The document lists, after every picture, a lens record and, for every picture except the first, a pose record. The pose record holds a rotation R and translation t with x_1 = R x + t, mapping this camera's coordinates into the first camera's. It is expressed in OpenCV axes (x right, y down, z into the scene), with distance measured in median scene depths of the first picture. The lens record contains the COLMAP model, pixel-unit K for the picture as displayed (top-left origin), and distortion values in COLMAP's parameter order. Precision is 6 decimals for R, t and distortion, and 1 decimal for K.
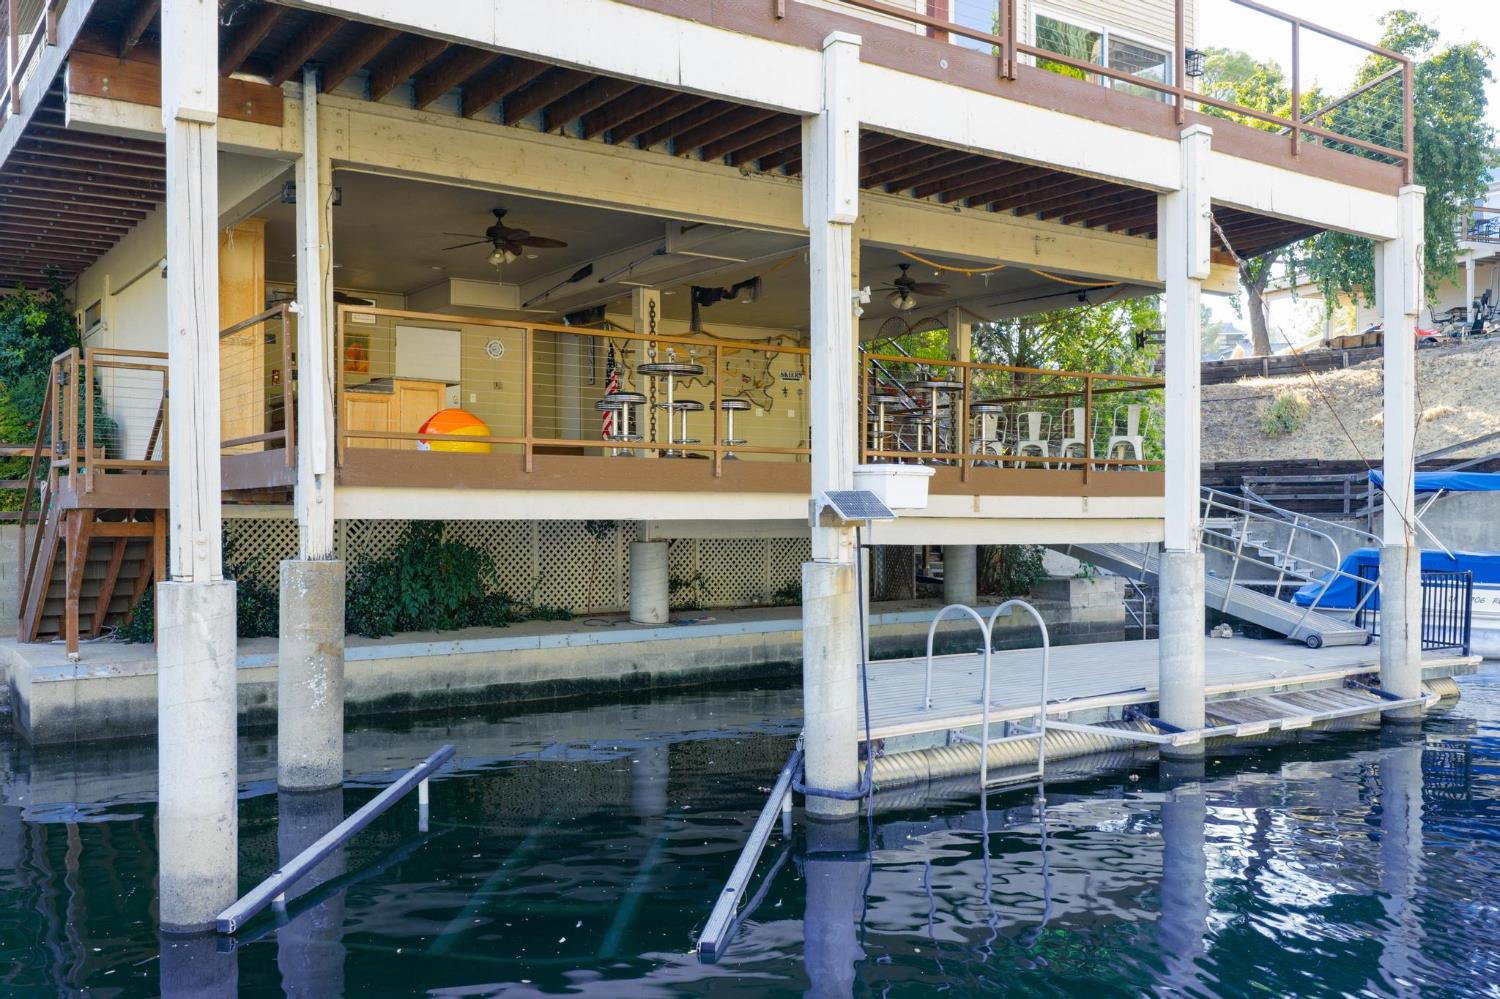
lens RADIAL K [[1331.3, 0, 751.3], [0, 1331.3, 501.5], [0, 0, 1]] dist [0.005322, -0.010531]
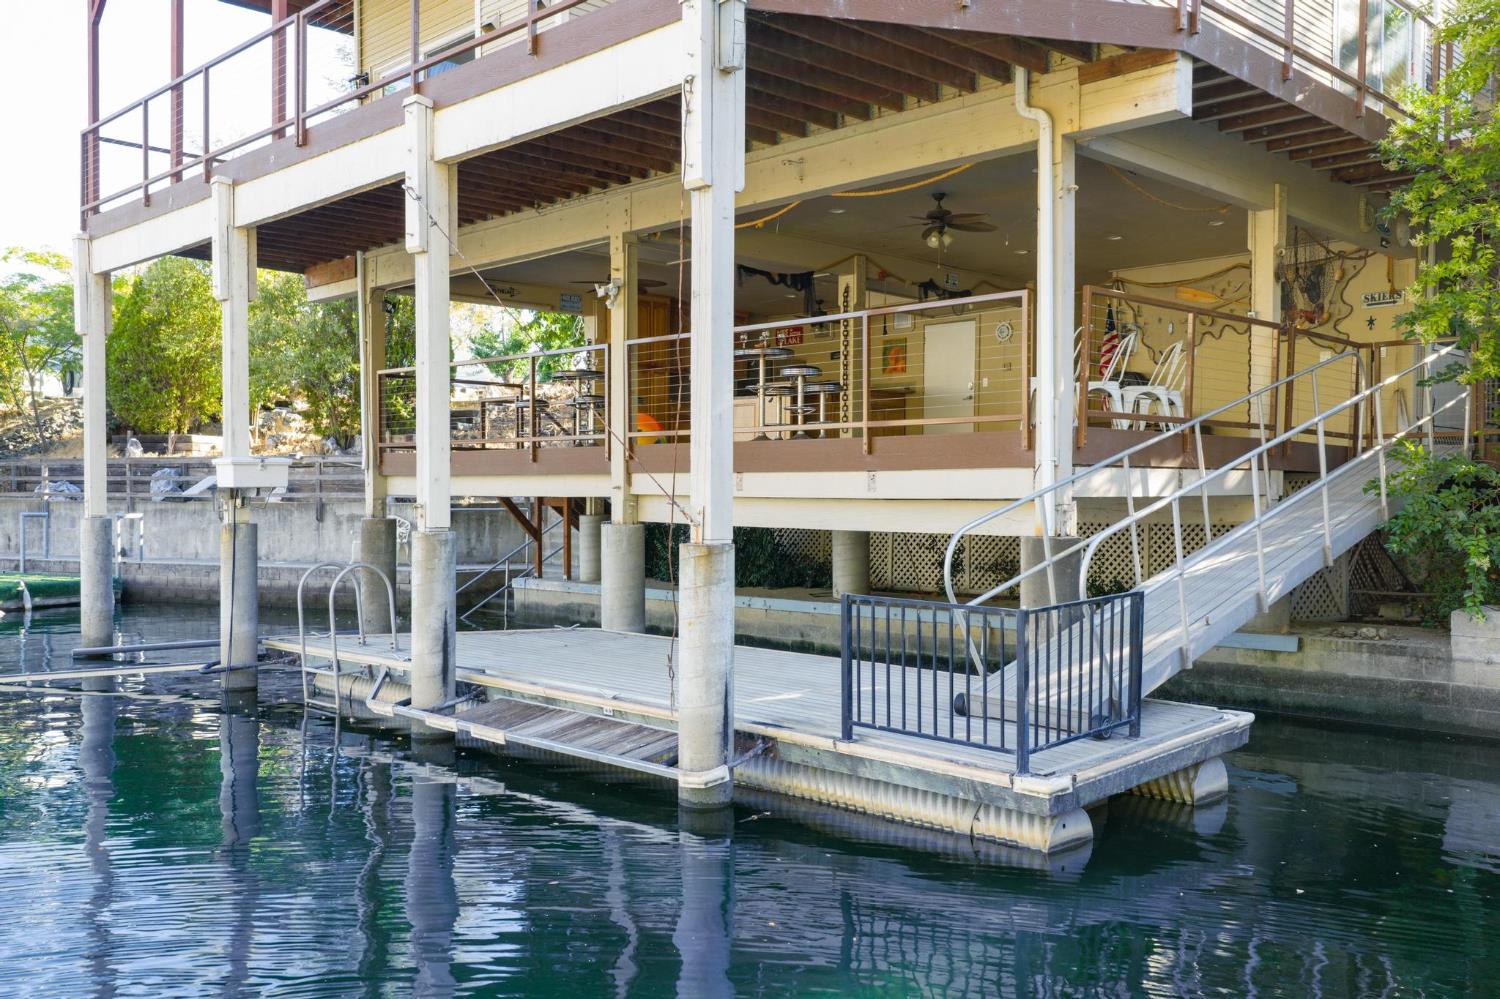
lens RADIAL K [[1331.3, 0, 751.3], [0, 1331.3, 501.5], [0, 0, 1]] dist [0.005322, -0.010531]
pose [[0.159406, 0.007025, -0.987188, 1.113308], [0.008382, 0.999929, 0.008469, 0.008049], [0.987178, -0.009625, 0.159336, 0.912512]]
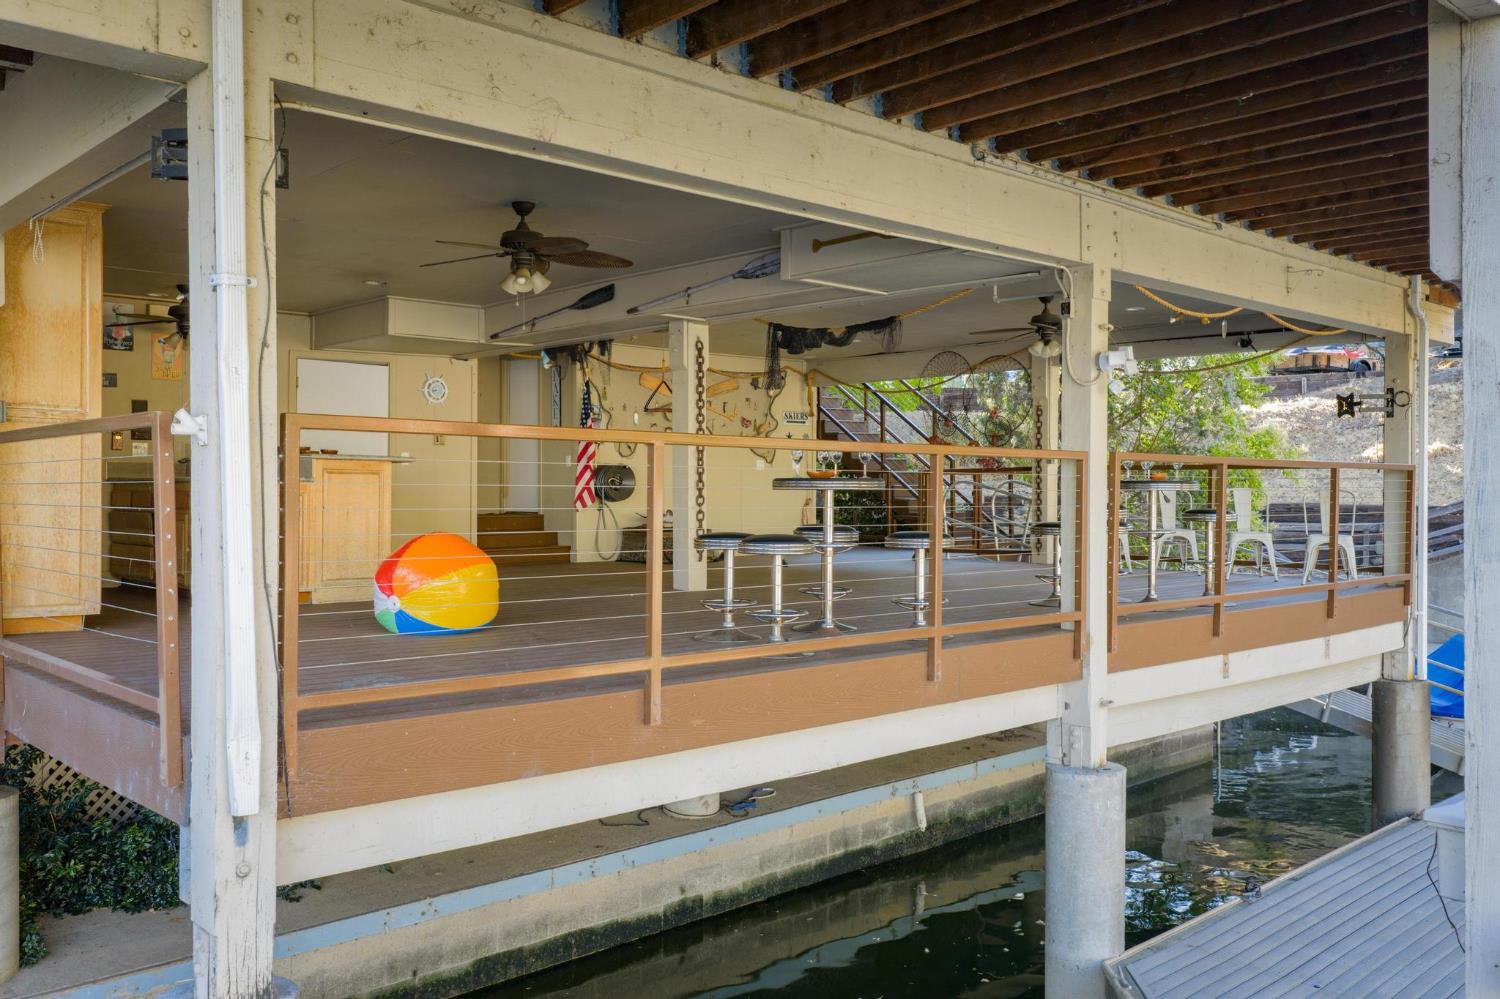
lens RADIAL K [[1261.4, 0, 746.9], [0, 1261.4, 485.9], [0, 0, 1]] dist [-0.000932, 0.005311]
pose [[0.991648, 0.007245, 0.128770, -0.158234], [-0.008016, 0.999953, 0.005474, -0.094692], [-0.128724, -0.006461, 0.991659, 0.421201]]
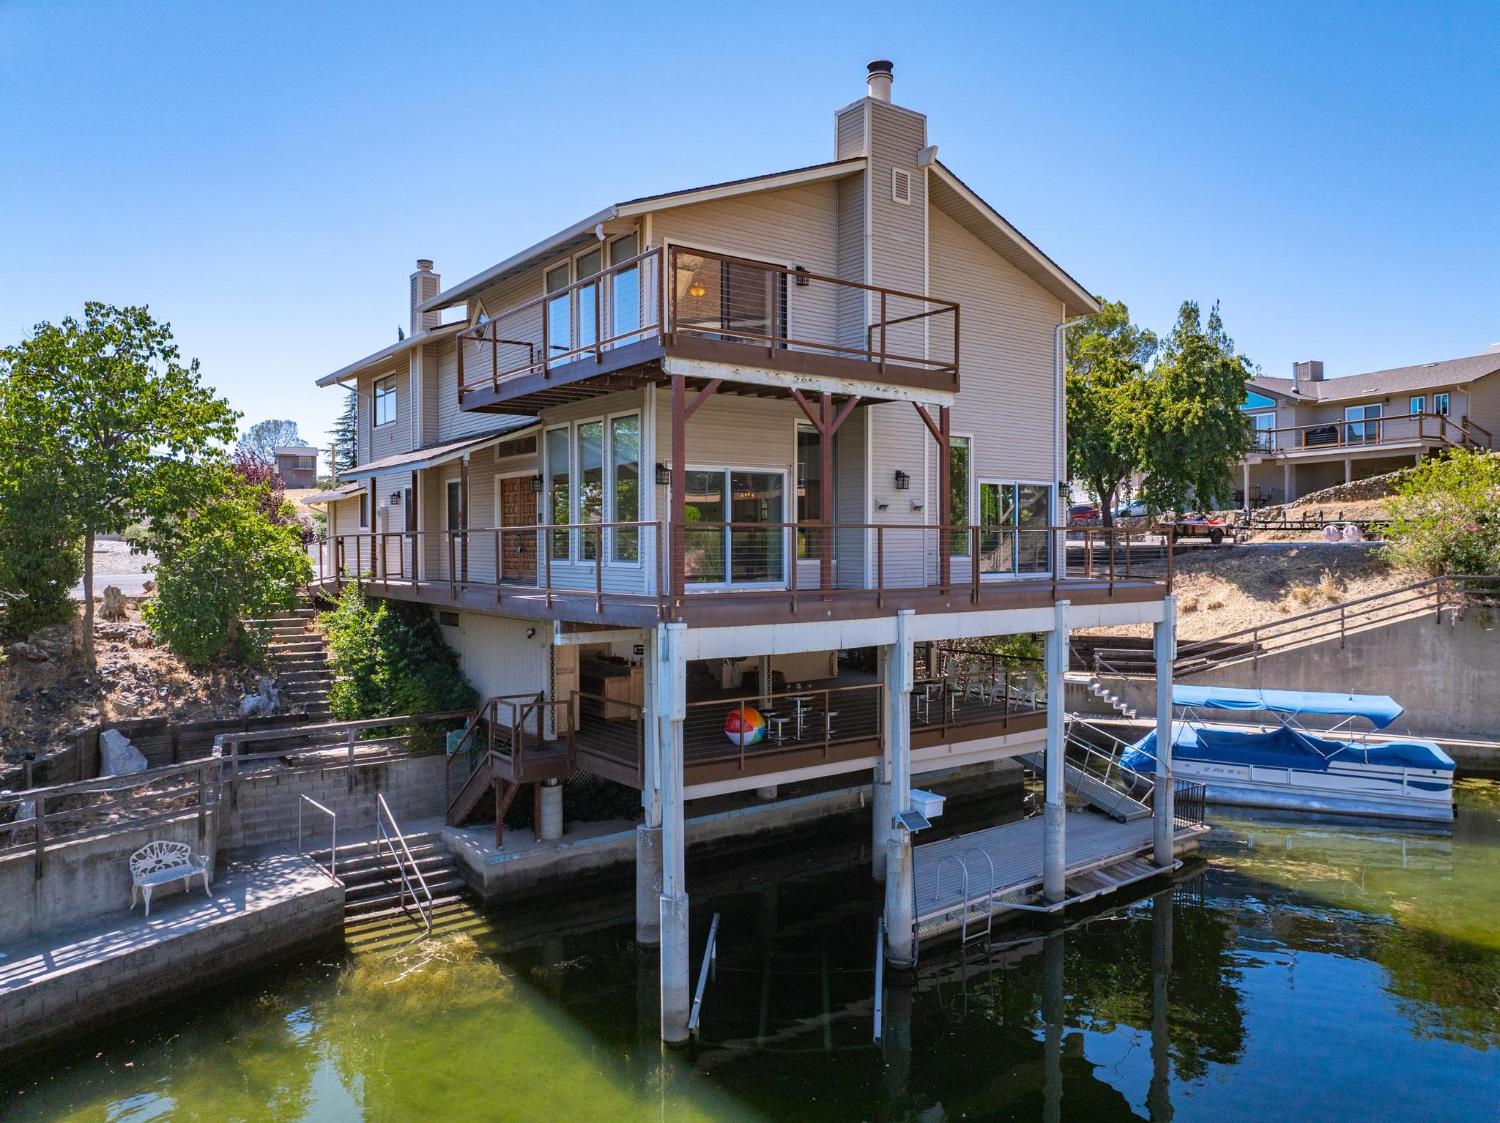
lens RADIAL K [[1041.5, 0, 752.7], [0, 1041.5, 559.9], [0, 0, 1]] dist [0.000103, -0.002134]
pose [[0.999688, 0.002231, 0.024884, -0.156329], [-0.002740, 0.999788, 0.020406, -0.310283], [-0.024833, -0.020467, 0.999482, -0.493984]]
